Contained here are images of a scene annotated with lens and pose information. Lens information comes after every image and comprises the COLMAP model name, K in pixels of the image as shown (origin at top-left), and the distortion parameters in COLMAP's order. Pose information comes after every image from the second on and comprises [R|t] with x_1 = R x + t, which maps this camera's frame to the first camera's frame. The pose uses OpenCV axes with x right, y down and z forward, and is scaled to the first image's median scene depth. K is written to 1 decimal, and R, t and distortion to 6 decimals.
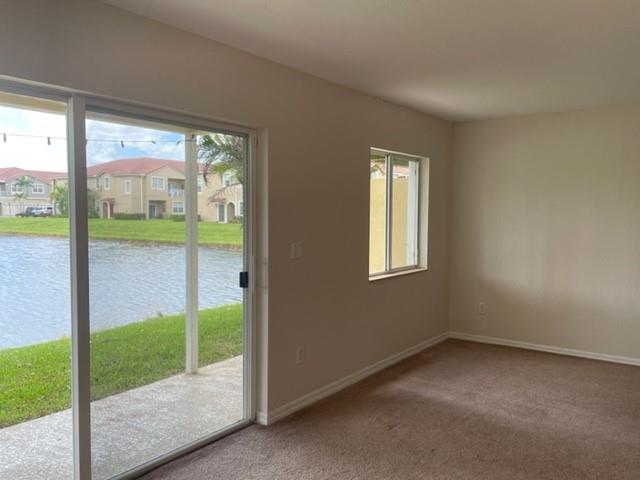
lens RADIAL K [[543.3, 0, 320.0], [0, 543.3, 215.9], [0, 0, 1]] dist [-0.002753, -0.002484]
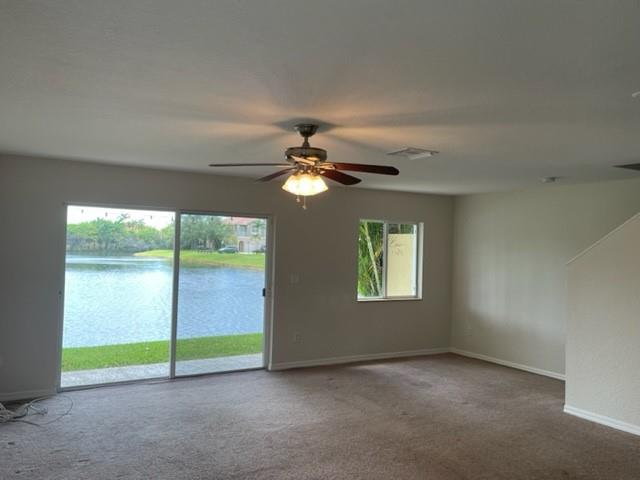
lens RADIAL K [[520.5, 0, 320.0], [0, 520.5, 240.0], [0, 0, 1]] dist [0.040042, -0.004741]
pose [[0.924006, 0.016647, -0.382016, 0.521793], [-0.029127, 0.999213, -0.026909, -0.016373], [0.381268, 0.035991, 0.923764, -0.435479]]
